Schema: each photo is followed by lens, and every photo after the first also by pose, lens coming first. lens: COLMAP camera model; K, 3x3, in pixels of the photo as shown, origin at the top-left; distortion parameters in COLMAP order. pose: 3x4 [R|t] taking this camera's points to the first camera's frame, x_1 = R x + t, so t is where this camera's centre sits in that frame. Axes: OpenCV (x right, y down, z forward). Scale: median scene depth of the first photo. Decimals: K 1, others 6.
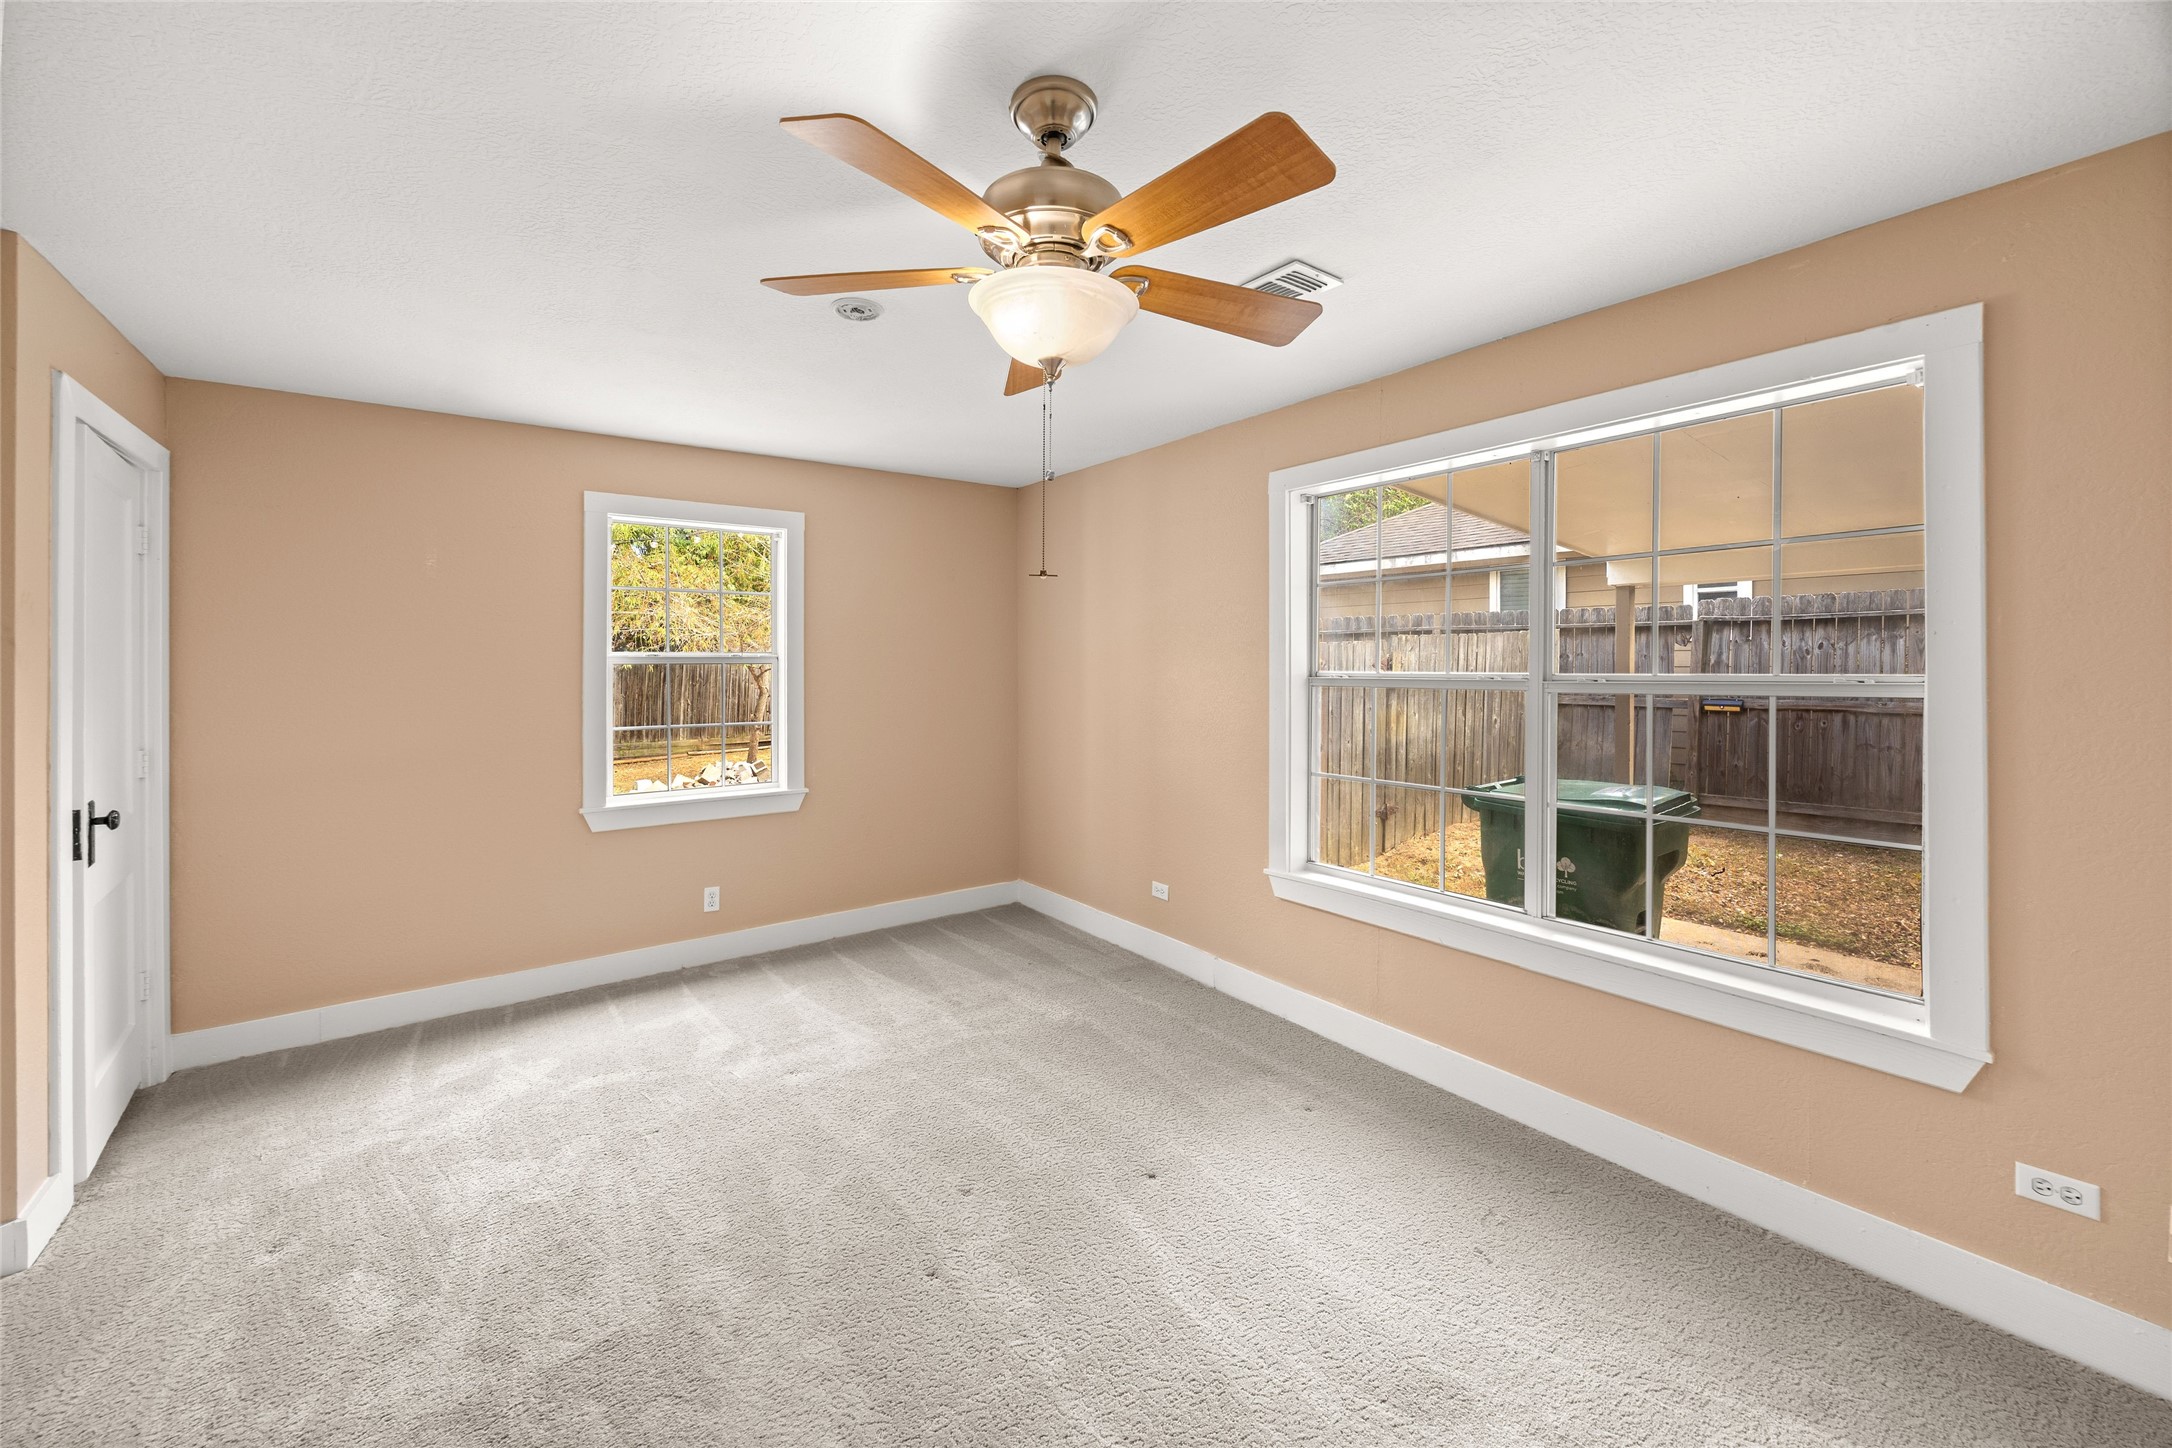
lens RADIAL K [[843.8, 0, 1125.1], [0, 843.8, 675.5], [0, 0, 1]] dist [-0.007550, 0.000420]
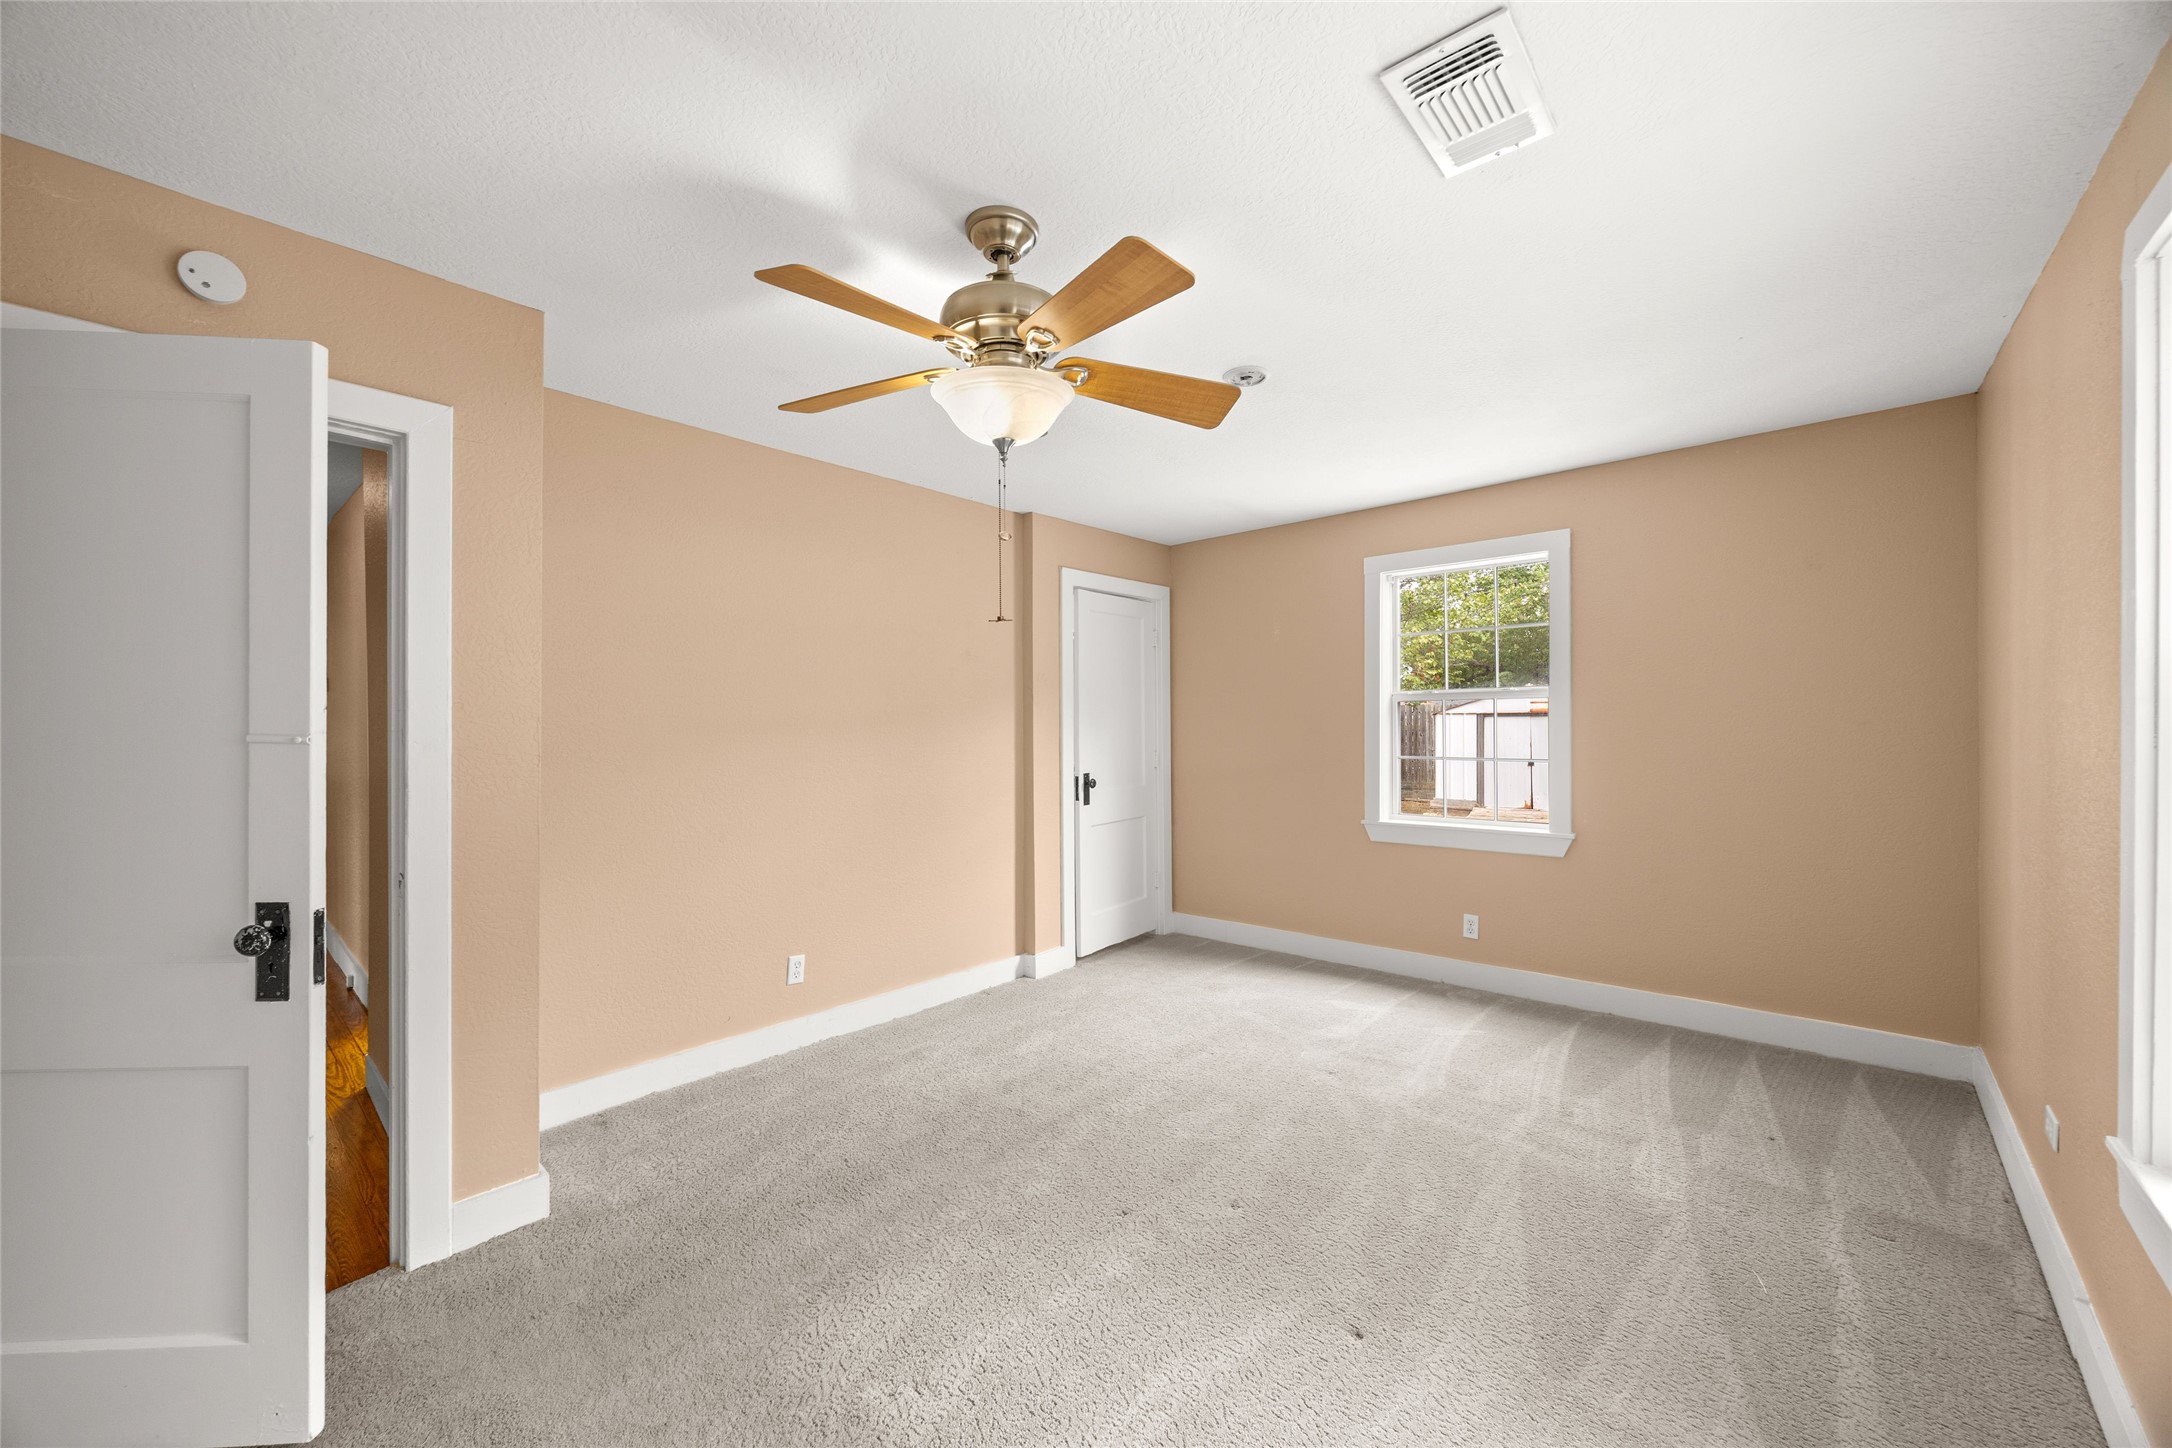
lens RADIAL K [[843.8, 0, 1088.4], [0, 843.8, 719.5], [0, 0, 1]] dist [-0.007550, 0.000420]
pose [[0.183201, 0.001664, -0.983074, 0.545973], [0.003059, 0.999993, 0.002263, 0.010512], [0.983071, -0.003422, 0.183195, 0.437492]]
